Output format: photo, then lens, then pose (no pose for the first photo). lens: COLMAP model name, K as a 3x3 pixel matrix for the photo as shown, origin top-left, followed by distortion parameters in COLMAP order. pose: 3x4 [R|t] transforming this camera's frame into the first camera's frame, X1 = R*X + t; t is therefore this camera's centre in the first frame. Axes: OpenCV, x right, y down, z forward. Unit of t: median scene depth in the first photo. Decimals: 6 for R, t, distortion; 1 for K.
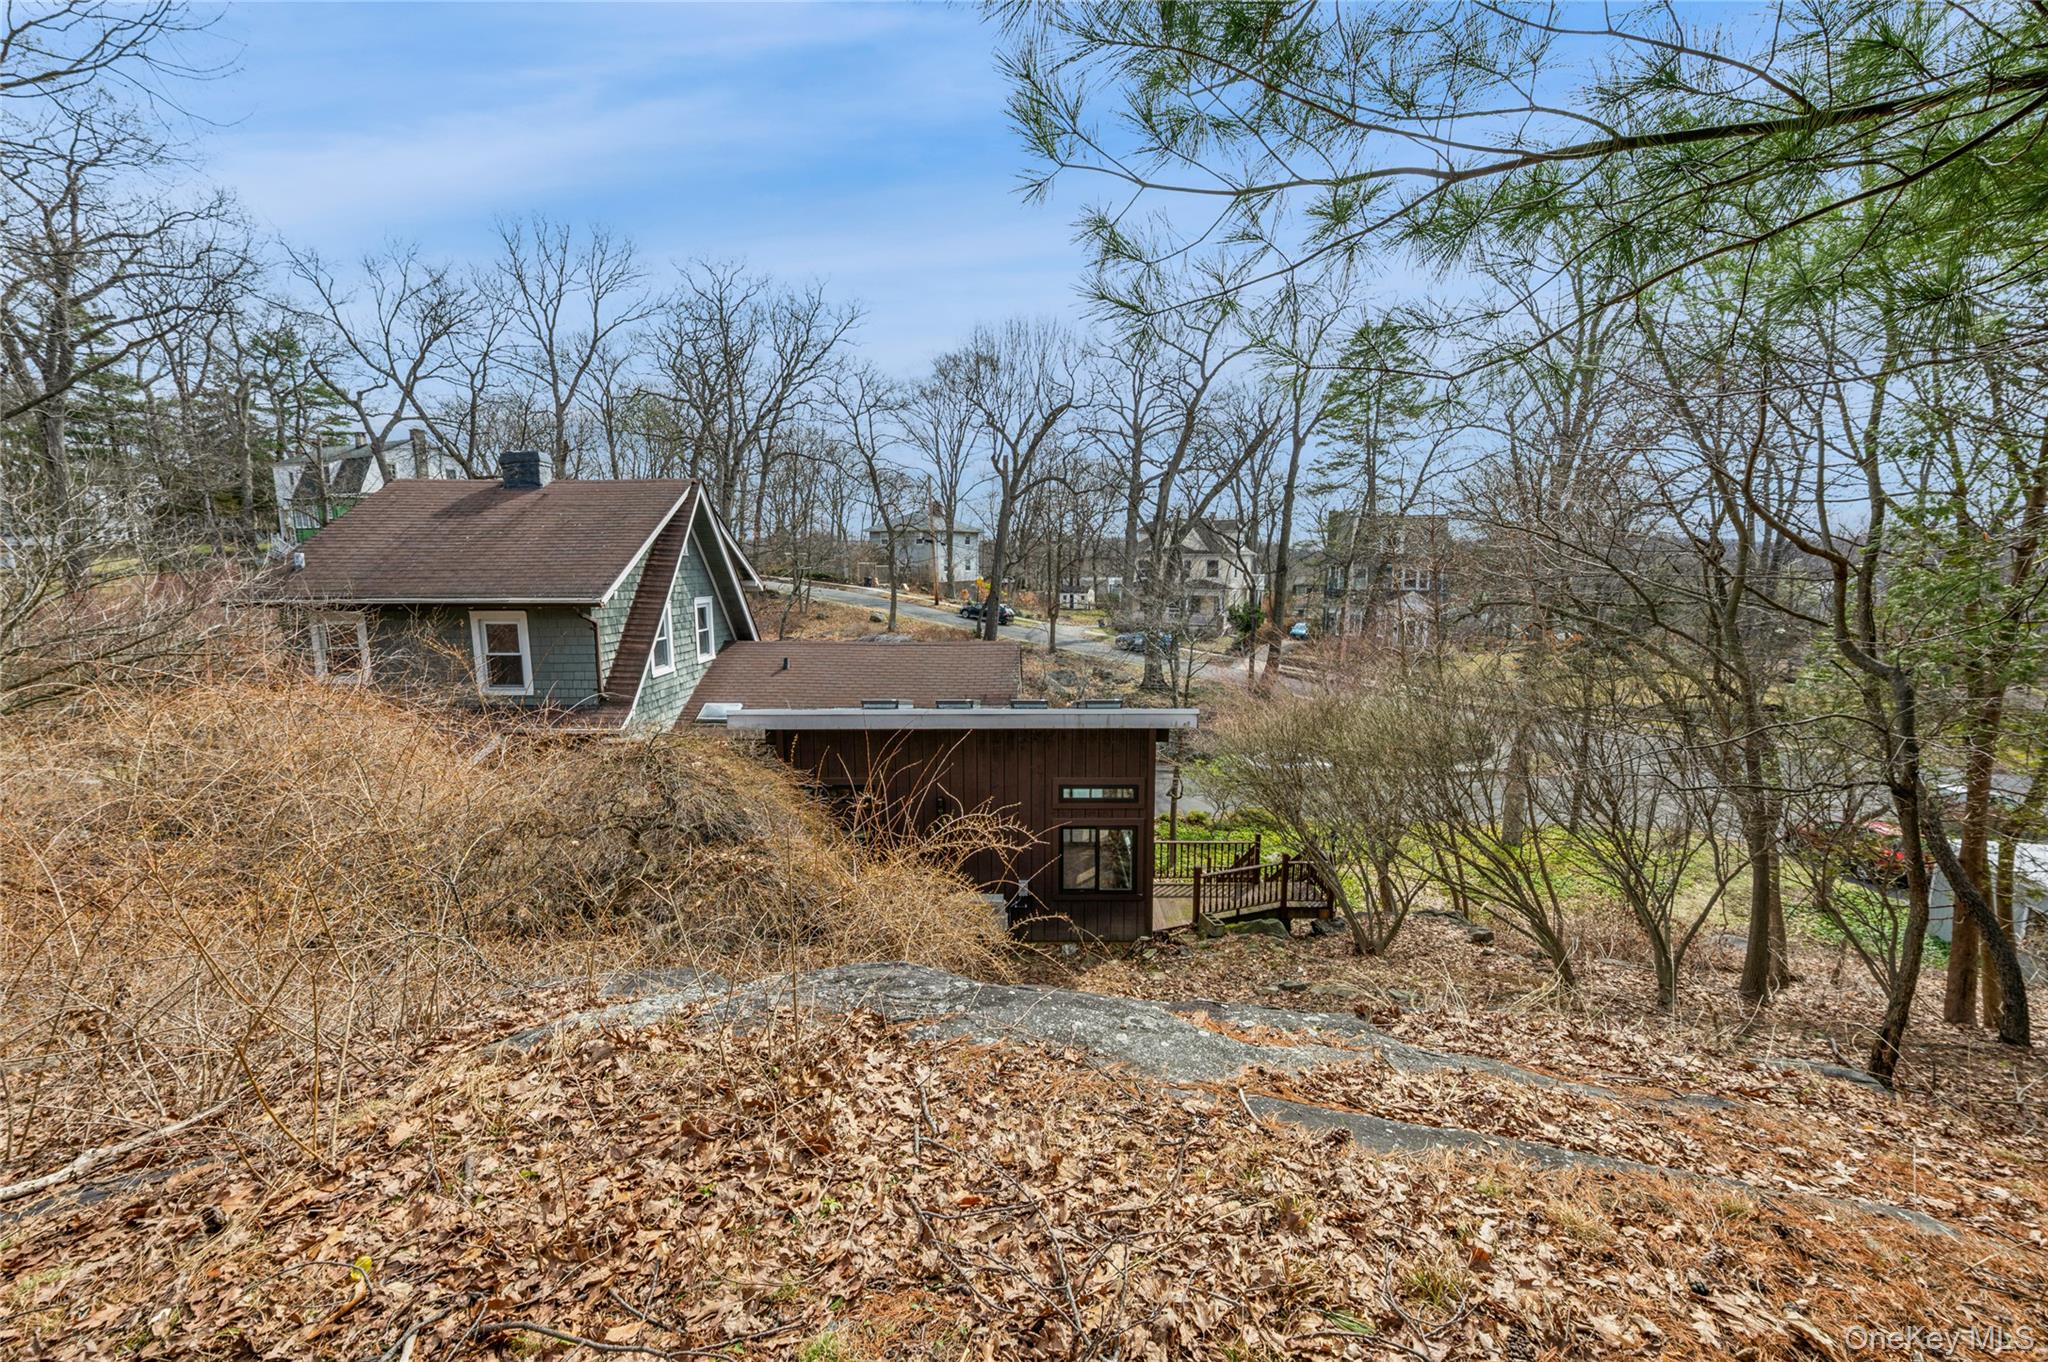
lens RADIAL K [[838.4, 0, 1023.5], [0, 838.4, 652.8], [0, 0, 1]] dist [0.000918, 0.000539]
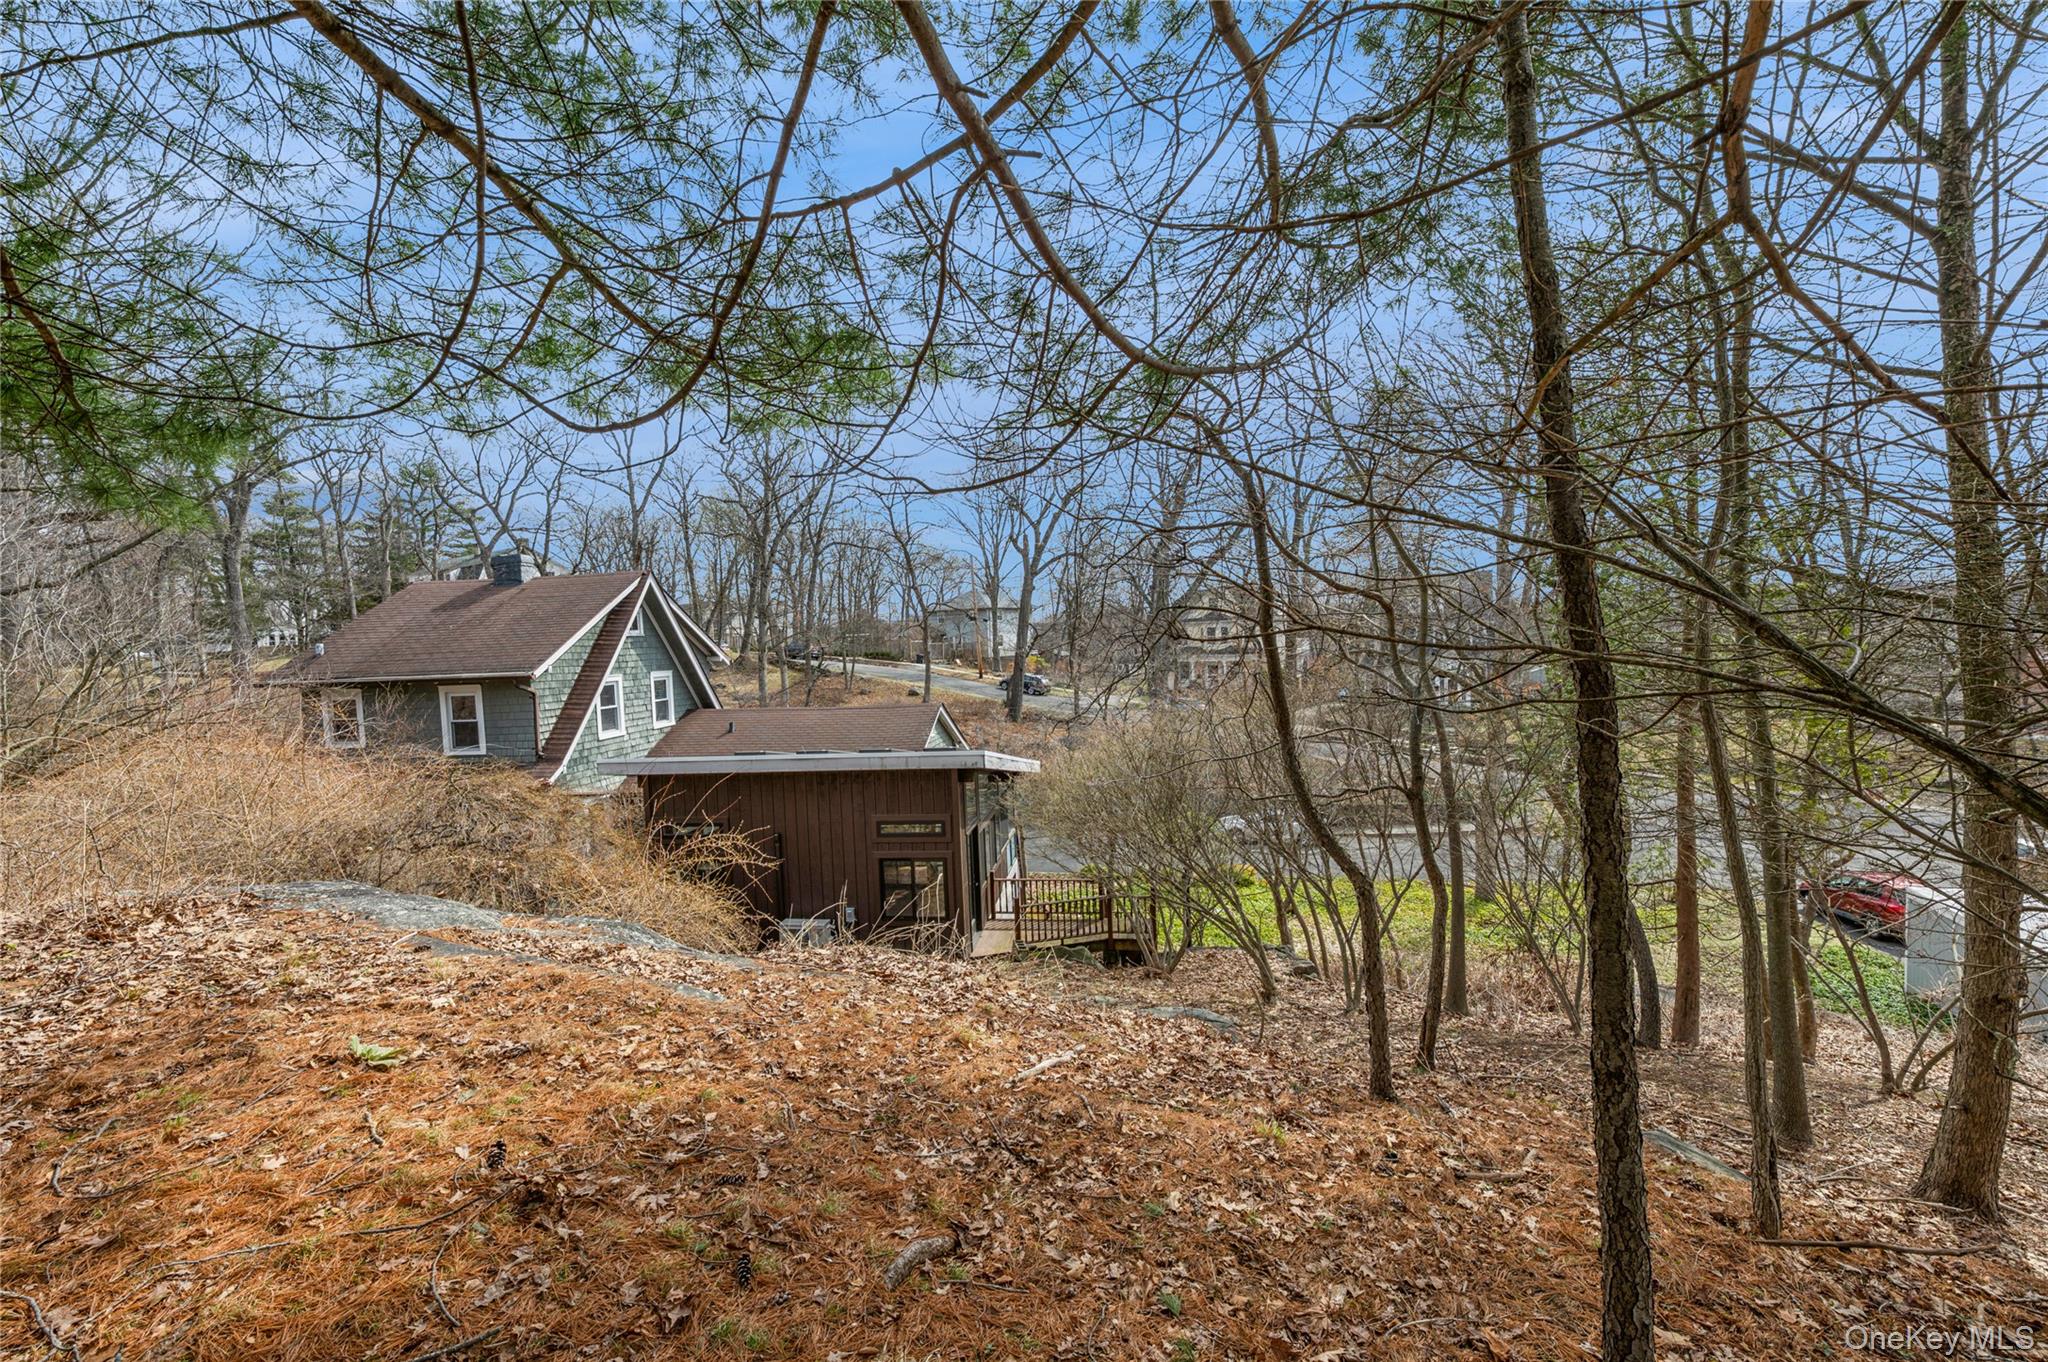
lens RADIAL K [[832.1, 0, 1024.4], [0, 832.1, 645.9], [0, 0, 1]] dist [0.000334, -0.000072]
pose [[0.992542, -0.035865, -0.116506, 0.227831], [0.024247, 0.994727, -0.099647, 0.023138], [0.119466, 0.096079, 0.988179, -0.069137]]
